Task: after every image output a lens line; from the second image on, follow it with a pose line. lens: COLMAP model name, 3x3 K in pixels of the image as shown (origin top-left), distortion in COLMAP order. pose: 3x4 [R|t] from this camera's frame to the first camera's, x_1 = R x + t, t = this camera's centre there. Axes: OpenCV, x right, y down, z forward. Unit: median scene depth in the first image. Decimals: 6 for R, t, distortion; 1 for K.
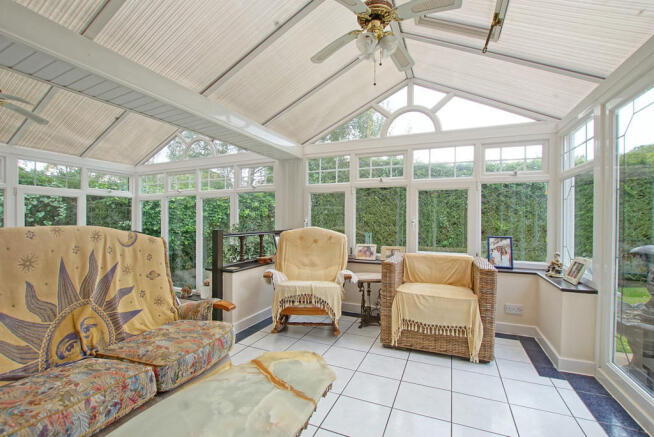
lens RADIAL K [[294.5, 0, 328.2], [0, 294.5, 221.5], [0, 0, 1]] dist [-0.012450, 0.000374]
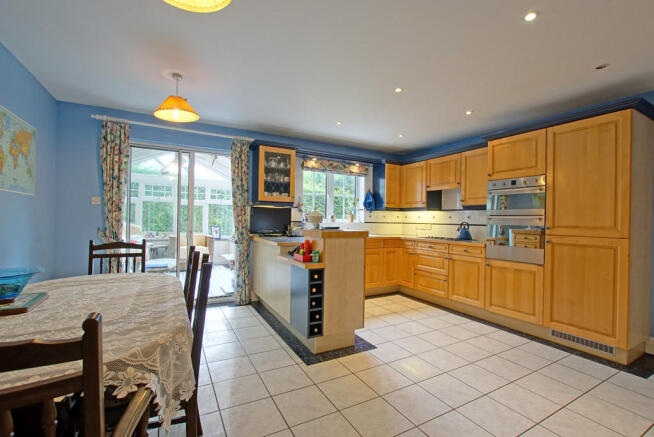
lens RADIAL K [[294.5, 0, 330.2], [0, 294.5, 217.9], [0, 0, 1]] dist [-0.012450, 0.000374]
pose [[0.623522, 0.004438, 0.781793, -0.634097], [-0.008308, 0.999965, 0.000950, -0.021618], [-0.781762, -0.007088, 0.623537, -1.099114]]
